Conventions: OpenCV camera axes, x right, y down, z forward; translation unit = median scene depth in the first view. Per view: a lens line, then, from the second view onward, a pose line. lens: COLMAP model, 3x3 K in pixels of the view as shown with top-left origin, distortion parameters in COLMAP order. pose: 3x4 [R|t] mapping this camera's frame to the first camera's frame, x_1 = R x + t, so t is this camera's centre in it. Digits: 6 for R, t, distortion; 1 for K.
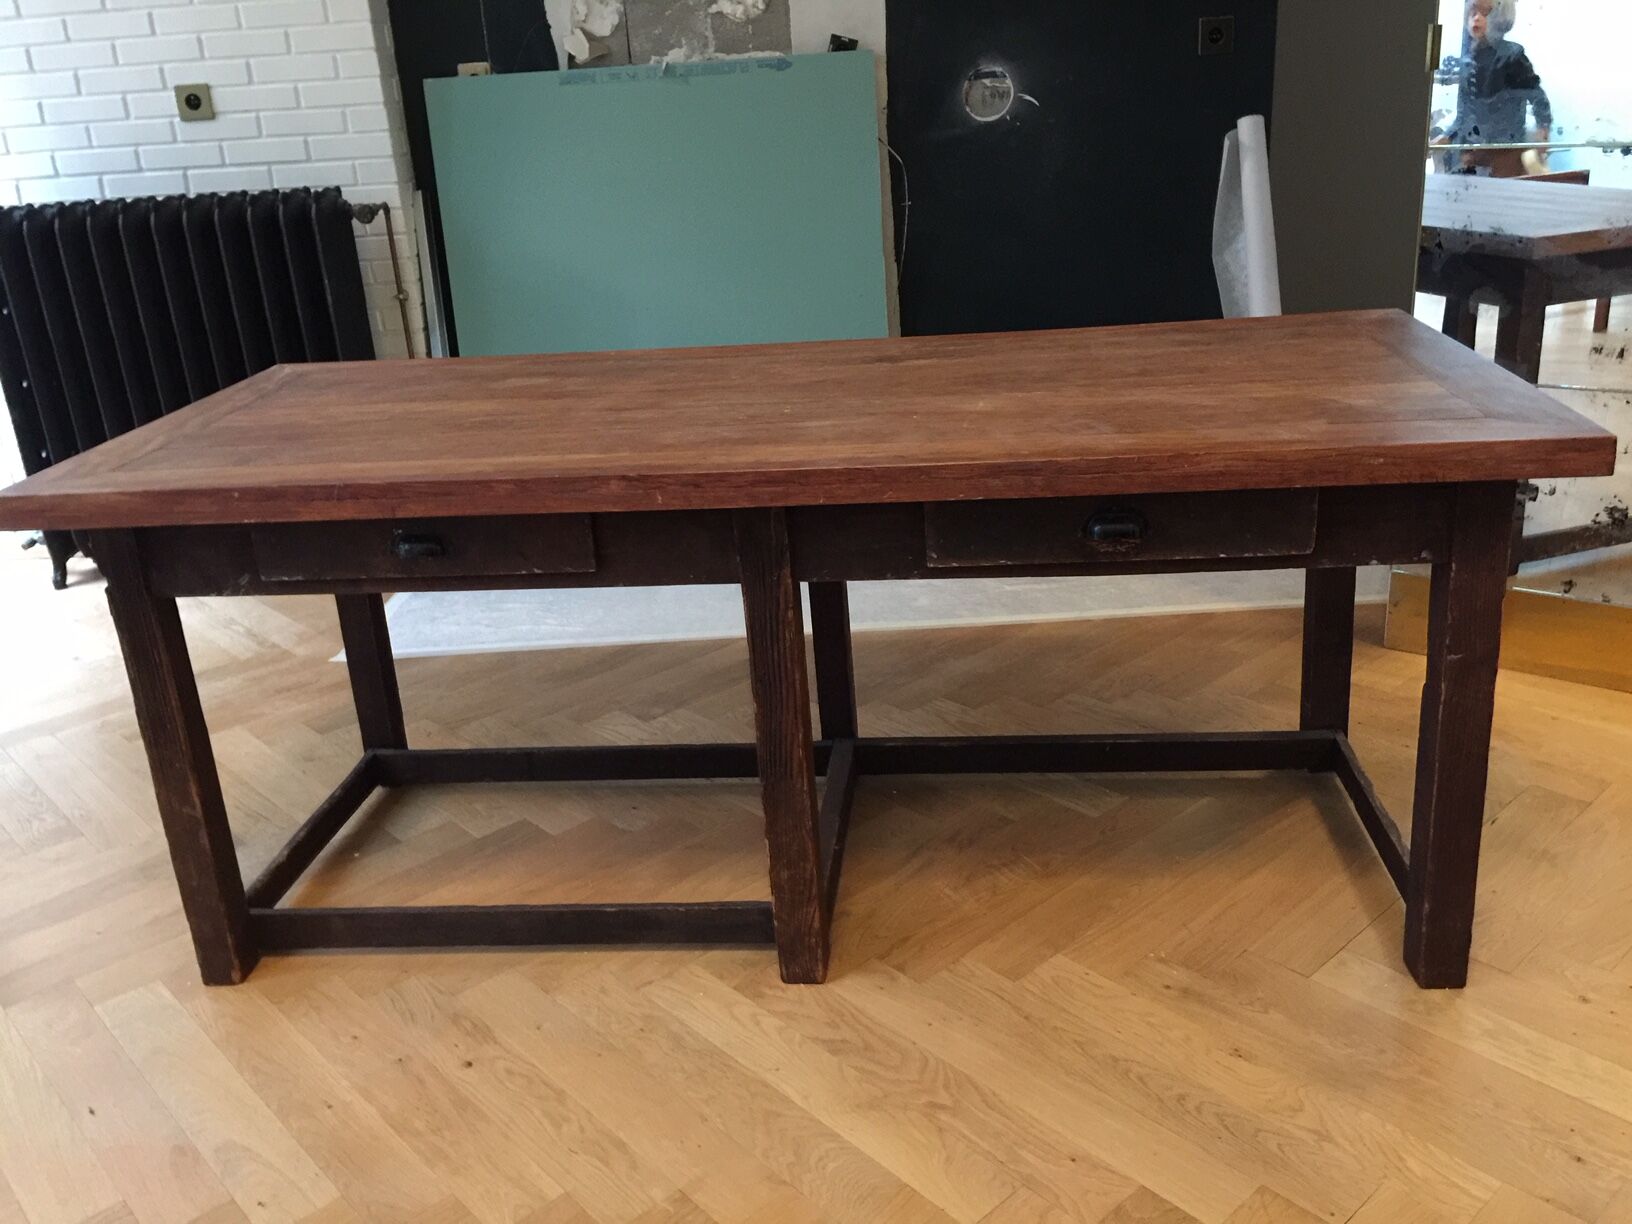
lens RADIAL K [[1409.9, 0, 814.3], [0, 1409.9, 581.3], [0, 0, 1]] dist [0.089203, -0.132285]
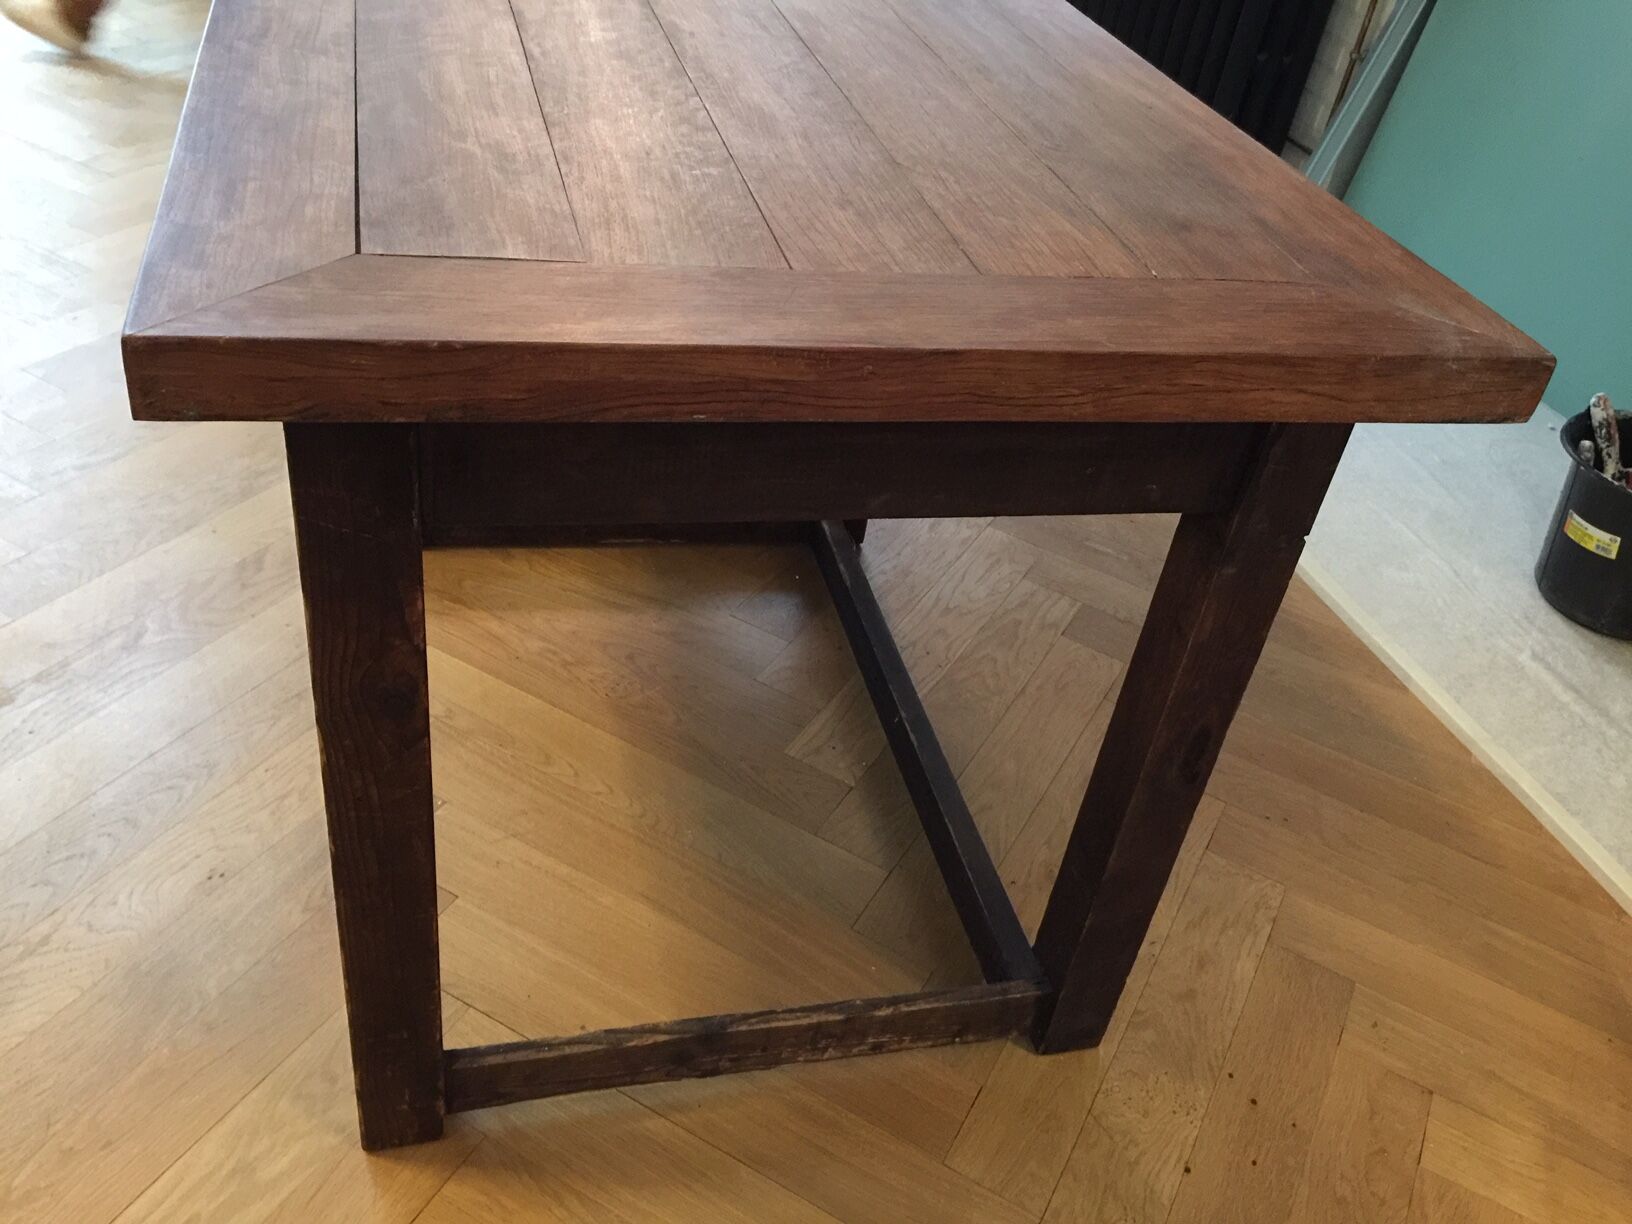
lens RADIAL K [[1398.2, 0, 831.5], [0, 1398.2, 612.3], [0, 0, 1]] dist [0.108199, -0.169336]
pose [[0.314570, 0.645952, -0.695552, 0.812596], [-0.471801, 0.742227, 0.475923, -0.281750], [0.823681, 0.178451, 0.538243, 0.813374]]
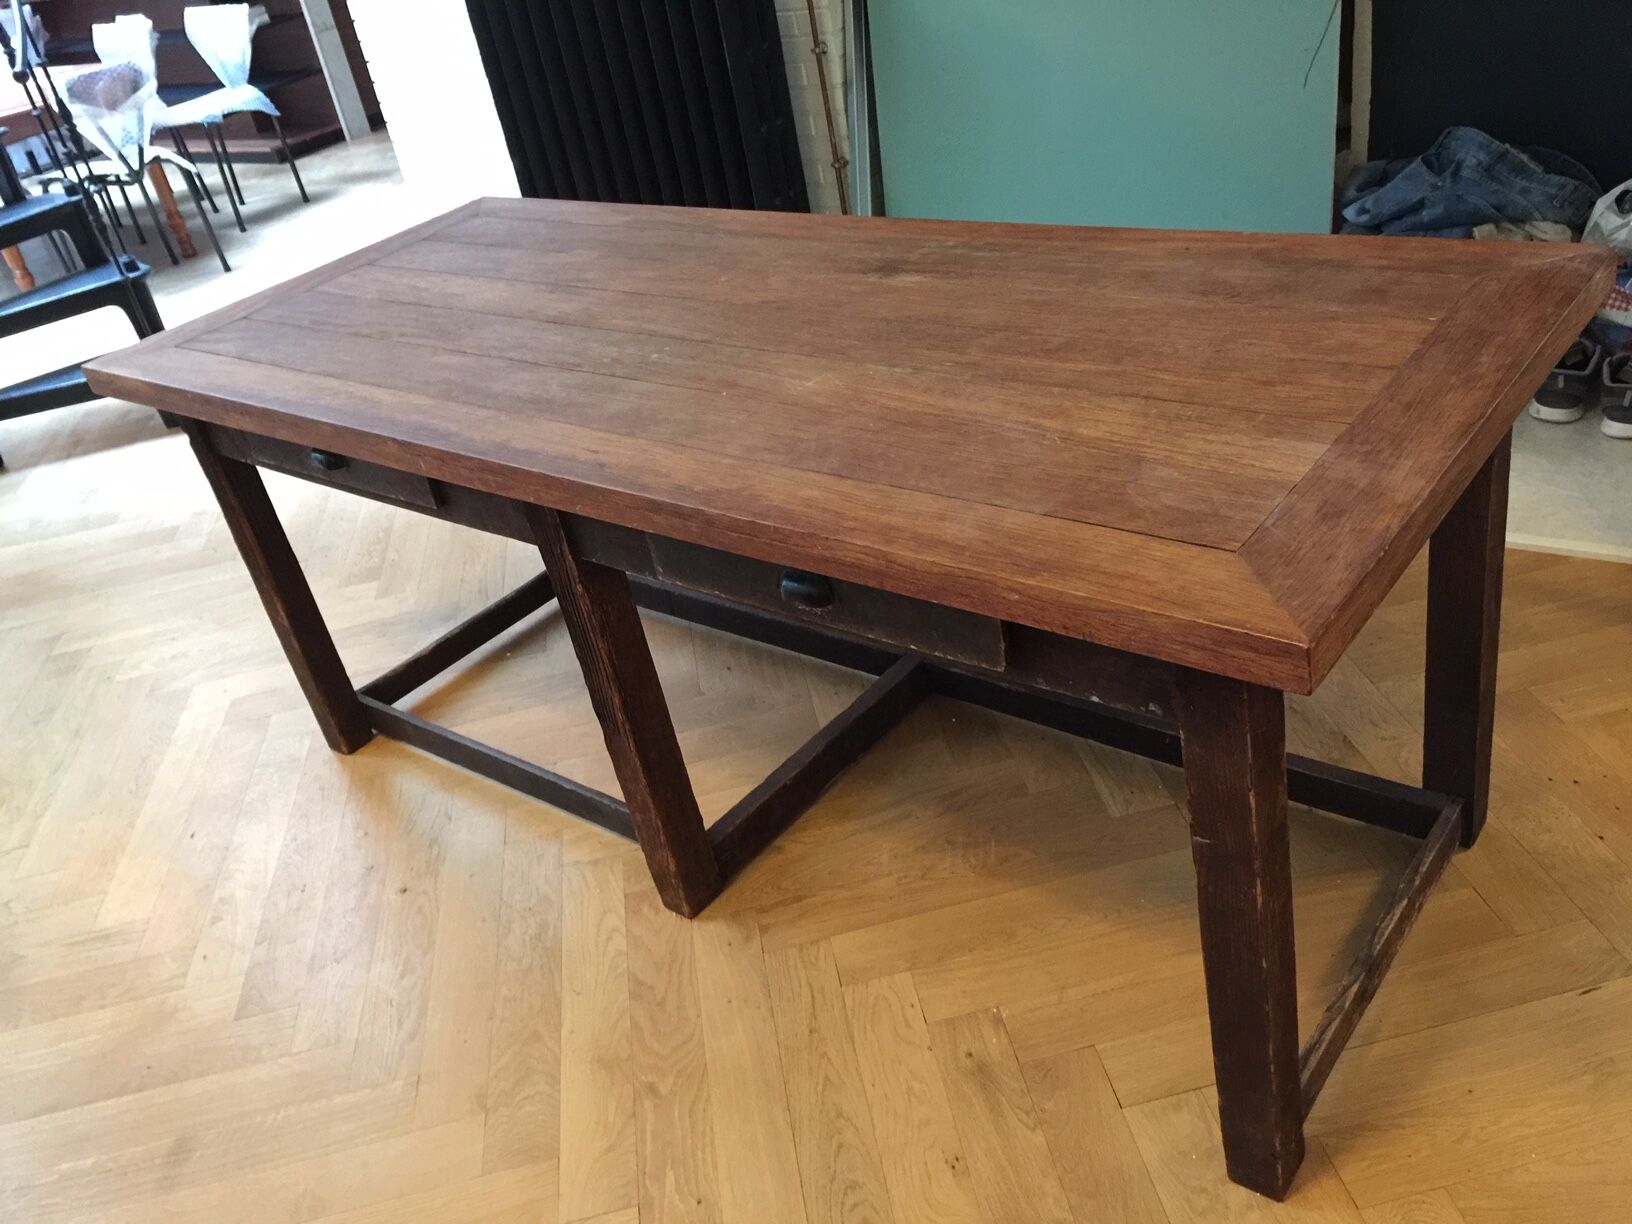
lens RADIAL K [[1402.3, 0, 816.0], [0, 1402.3, 612.0], [0, 0, 1]] dist [0.105914, -0.178628]
pose [[0.826813, 0.213761, -0.520276, 0.594655], [-0.062044, 0.953988, 0.293357, -0.243914], [0.559045, -0.210271, 0.802031, 0.305798]]
